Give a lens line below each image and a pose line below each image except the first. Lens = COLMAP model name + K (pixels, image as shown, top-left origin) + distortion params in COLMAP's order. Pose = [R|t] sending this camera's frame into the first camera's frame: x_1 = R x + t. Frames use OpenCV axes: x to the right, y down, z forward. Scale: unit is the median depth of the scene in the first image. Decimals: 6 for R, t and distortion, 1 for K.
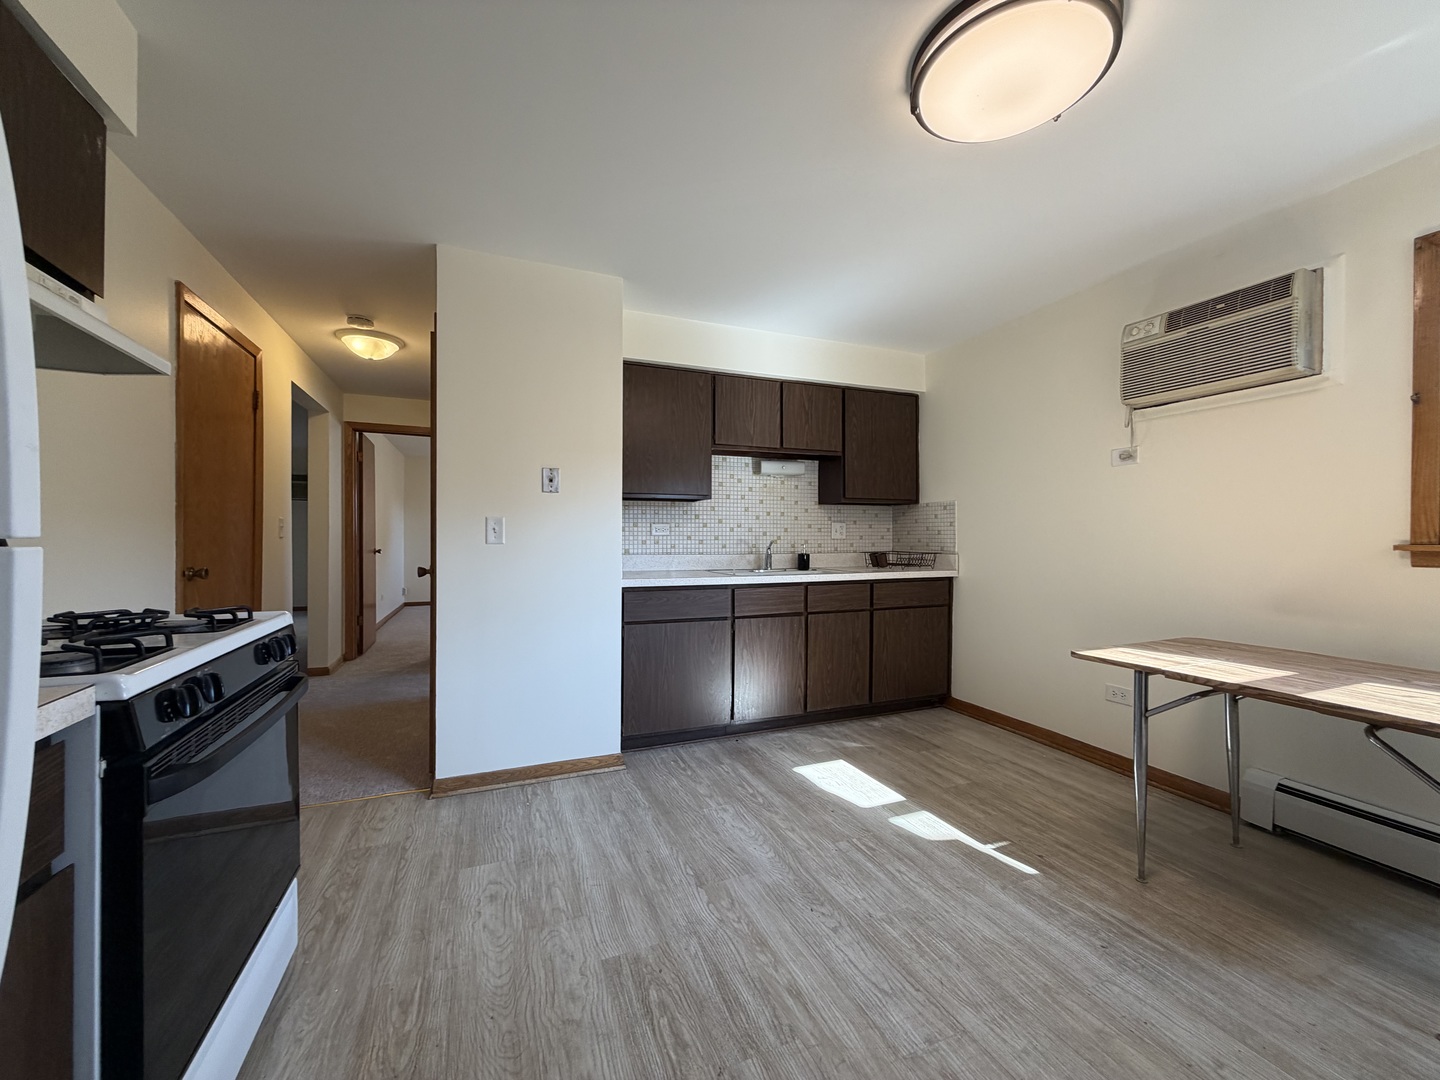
lens RADIAL K [[567.7, 0, 720.0], [0, 567.7, 540.0], [0, 0, 1]] dist [-0.001052, 0.000147]
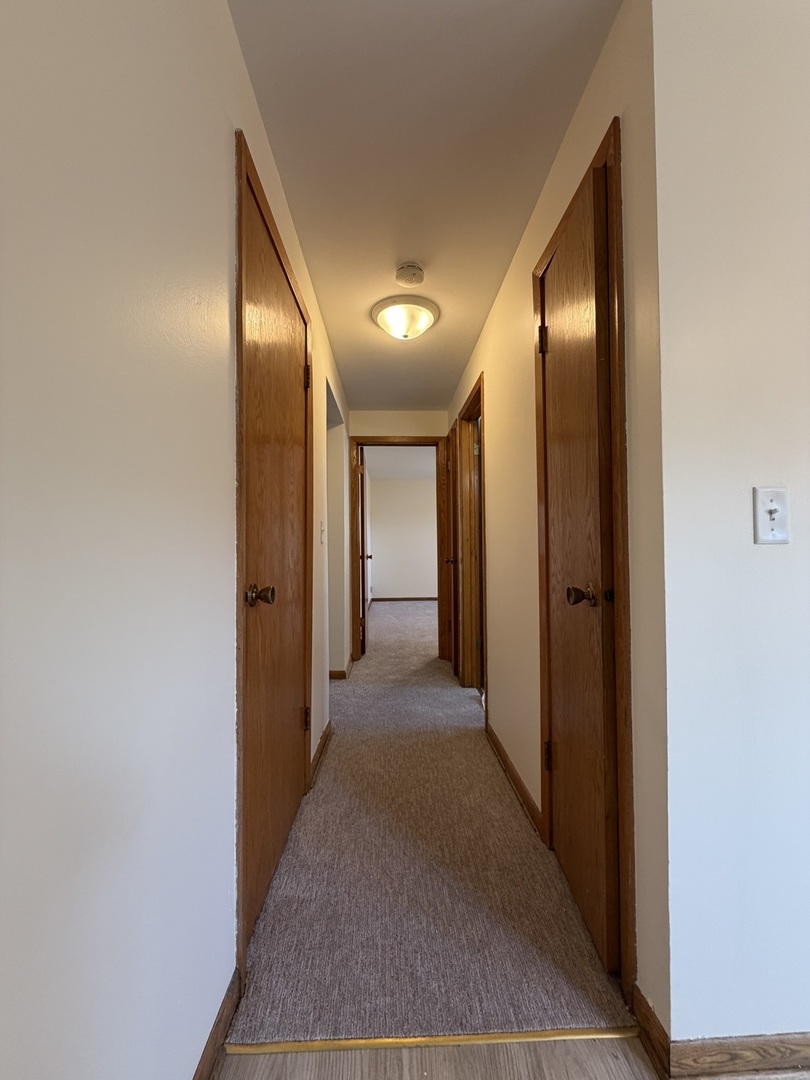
lens RADIAL K [[425.8, 0, 405.0], [0, 425.8, 540.0], [0, 0, 1]] dist [-0.001052, 0.000147]
pose [[0.934887, -0.015520, -0.354605, -0.433135], [0.009618, 0.999784, -0.018399, 0.005115], [0.354814, 0.013790, 0.934835, 0.438577]]
